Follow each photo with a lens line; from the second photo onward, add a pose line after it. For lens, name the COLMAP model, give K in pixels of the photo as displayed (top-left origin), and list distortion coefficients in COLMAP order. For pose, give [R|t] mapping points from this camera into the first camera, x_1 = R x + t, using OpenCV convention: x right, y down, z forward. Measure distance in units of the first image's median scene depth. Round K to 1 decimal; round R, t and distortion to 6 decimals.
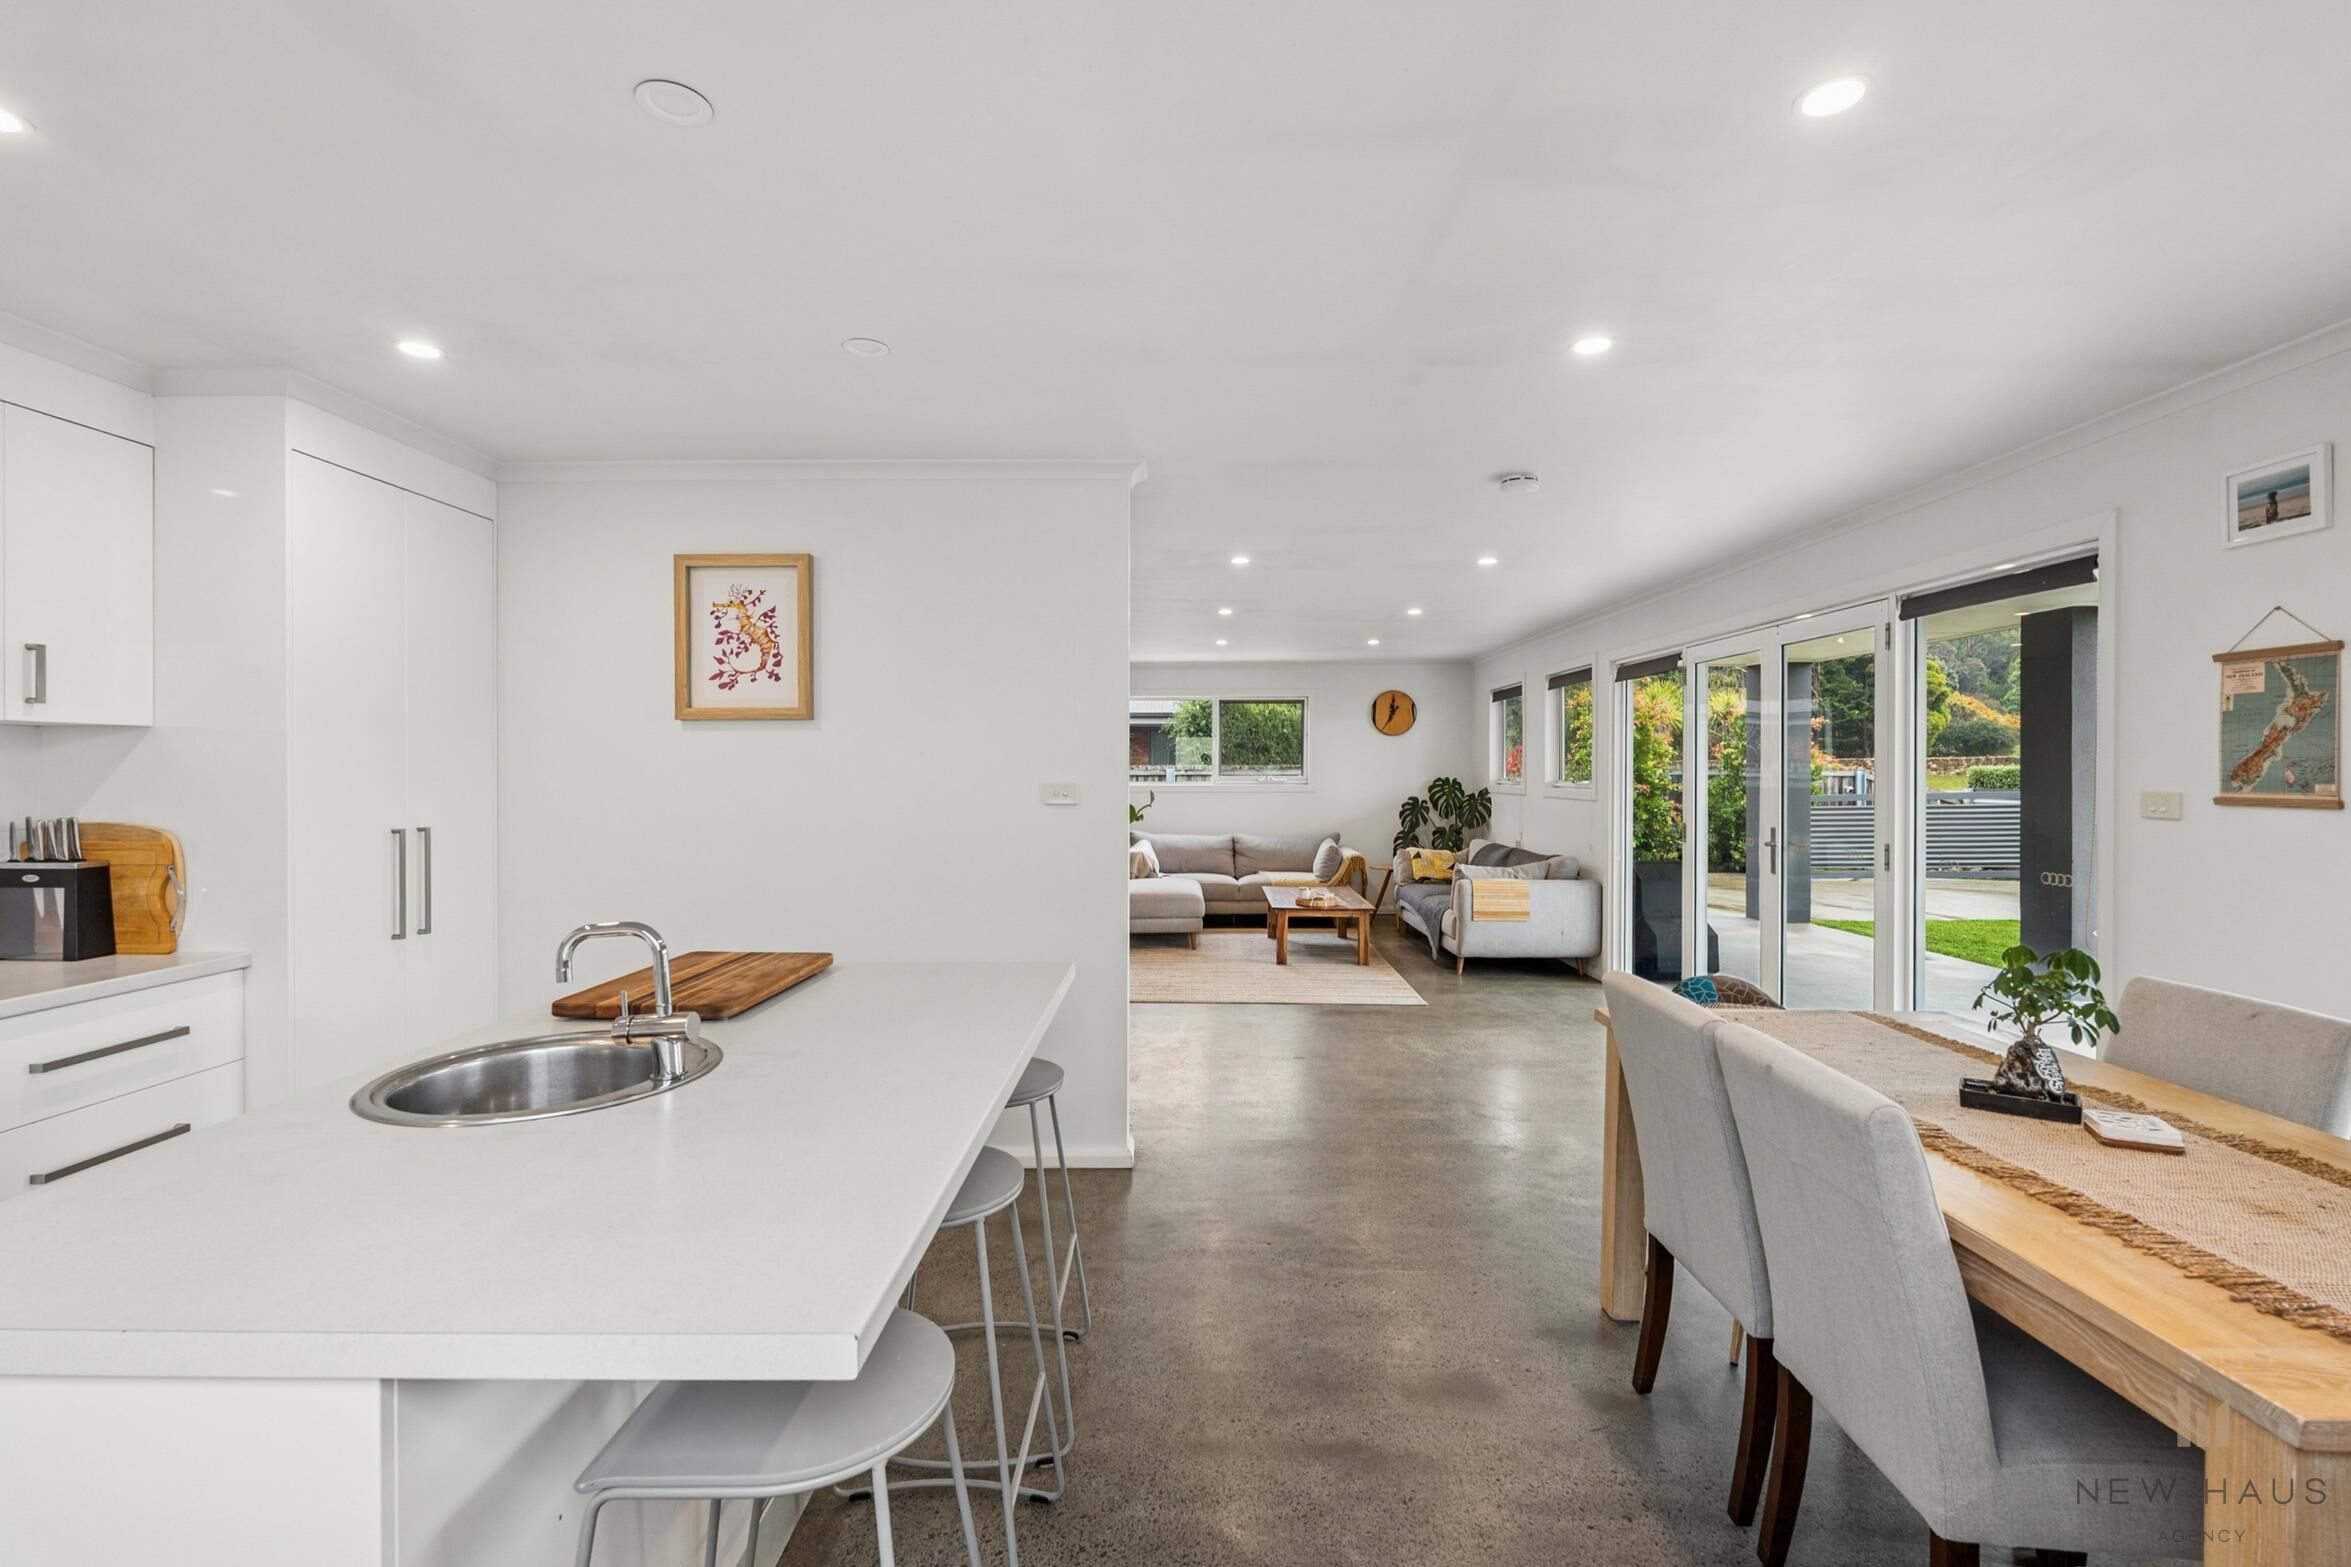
lens RADIAL K [[1036.4, 0, 1175.5], [0, 1036.4, 783.5], [0, 0, 1]] dist [-0.001443, -0.000240]
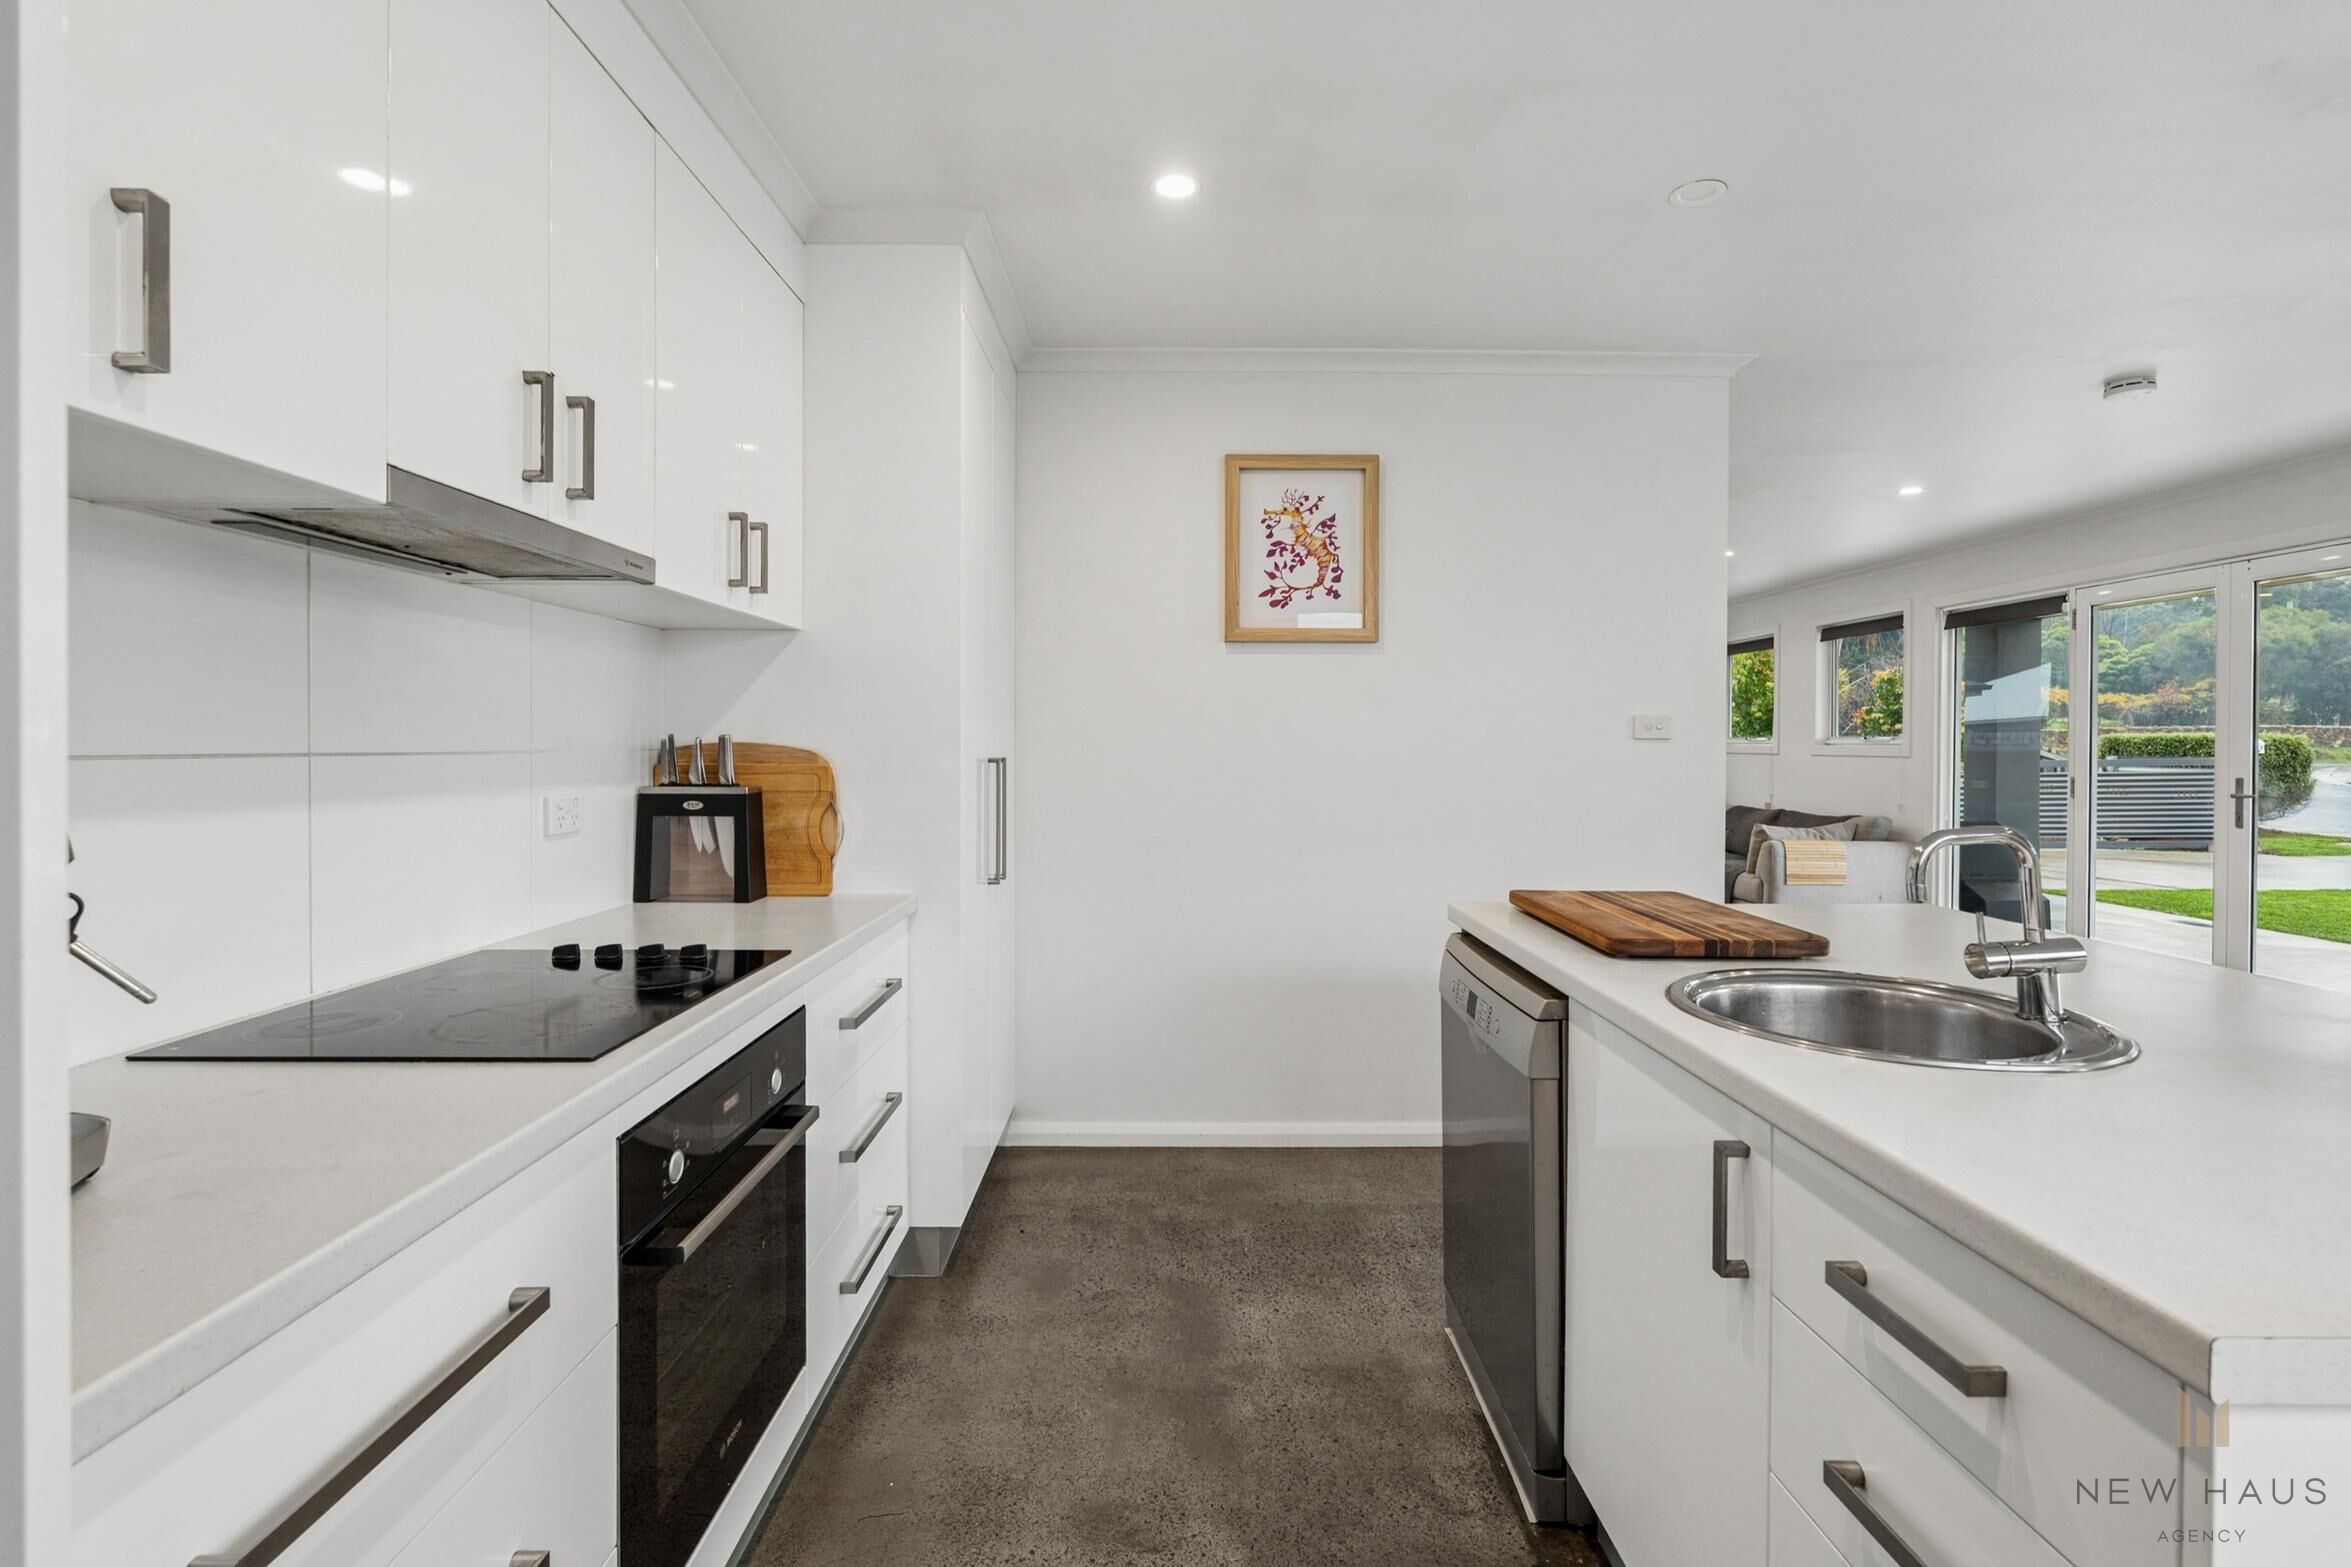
lens RADIAL K [[1074.2, 0, 1192.6], [0, 1074.2, 756.8], [0, 0, 1]] dist [0.017002, 0.000106]
pose [[0.999395, 0.003100, 0.034644, -0.269038], [-0.003039, 0.999994, -0.001809, 0.019448], [-0.034649, 0.001703, 0.999398, 0.040954]]
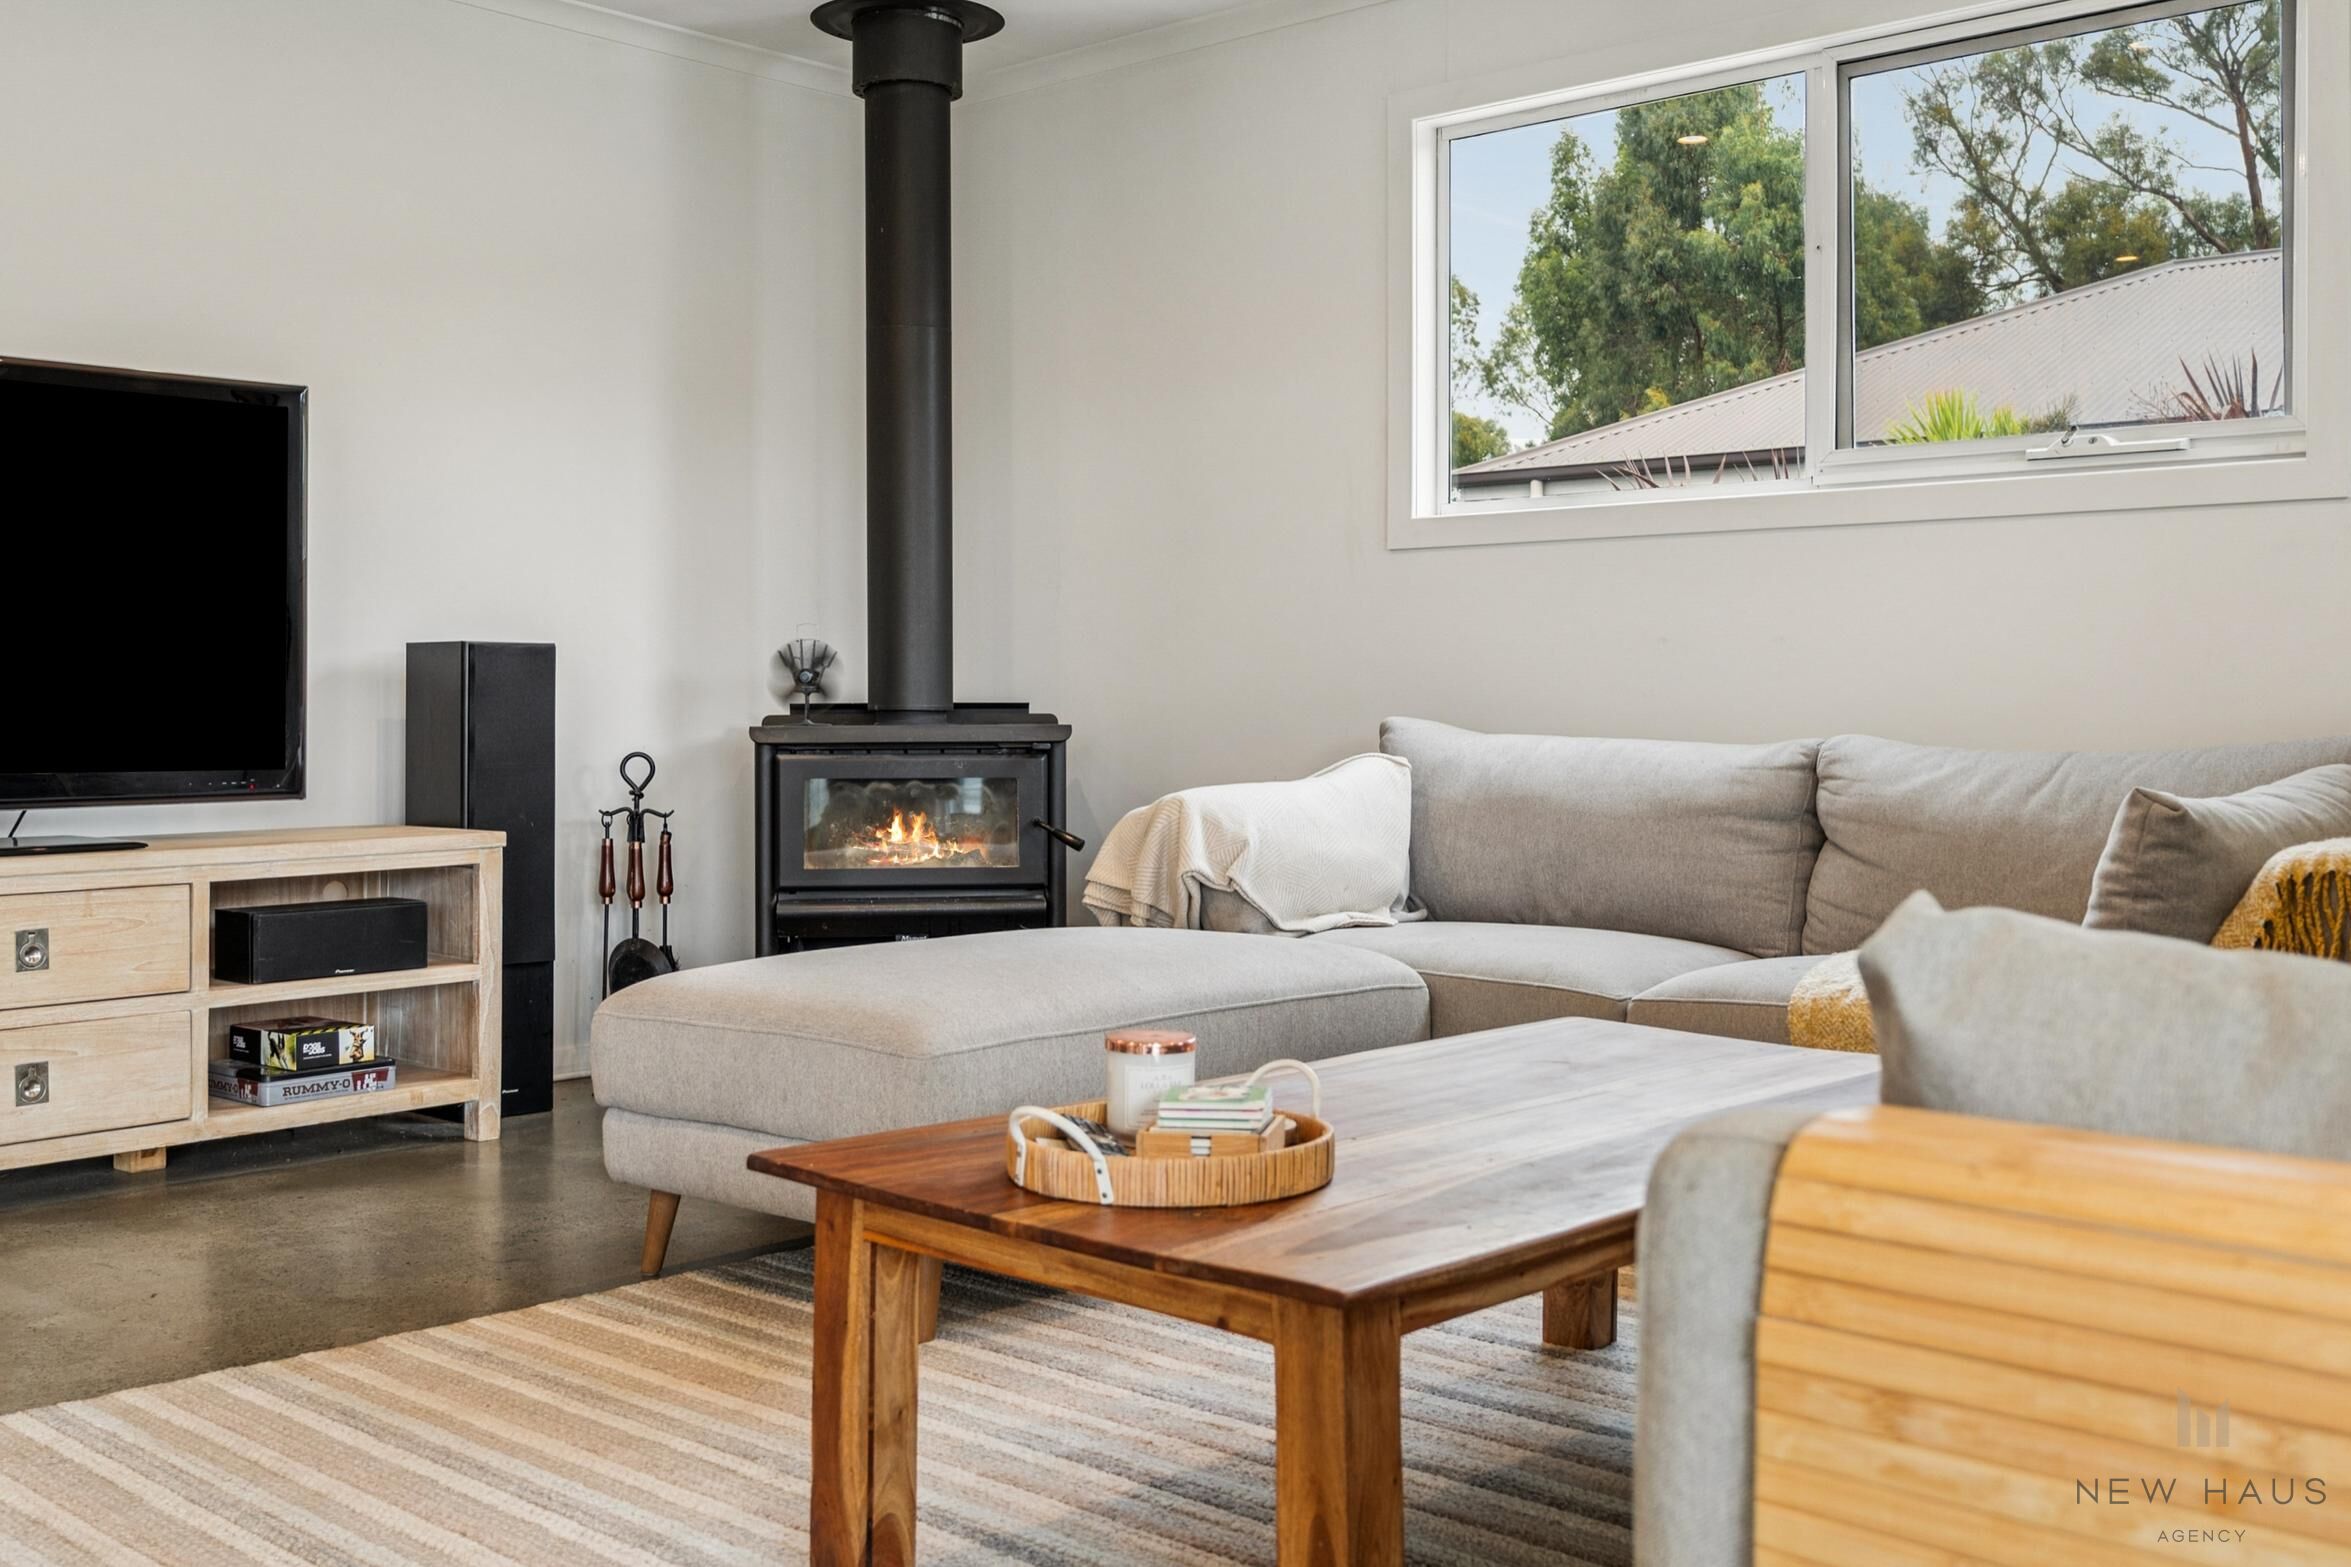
lens RADIAL K [[2342.5, 0, 1163.5], [0, 2342.5, 694.1], [0, 0, 1]] dist [-0.011499, 0.008434]
pose [[0.748553, -0.002857, -0.663069, 0.336749], [-0.005218, 0.999934, -0.010199, 0.062163], [0.663055, 0.011095, 0.748489, 0.810701]]
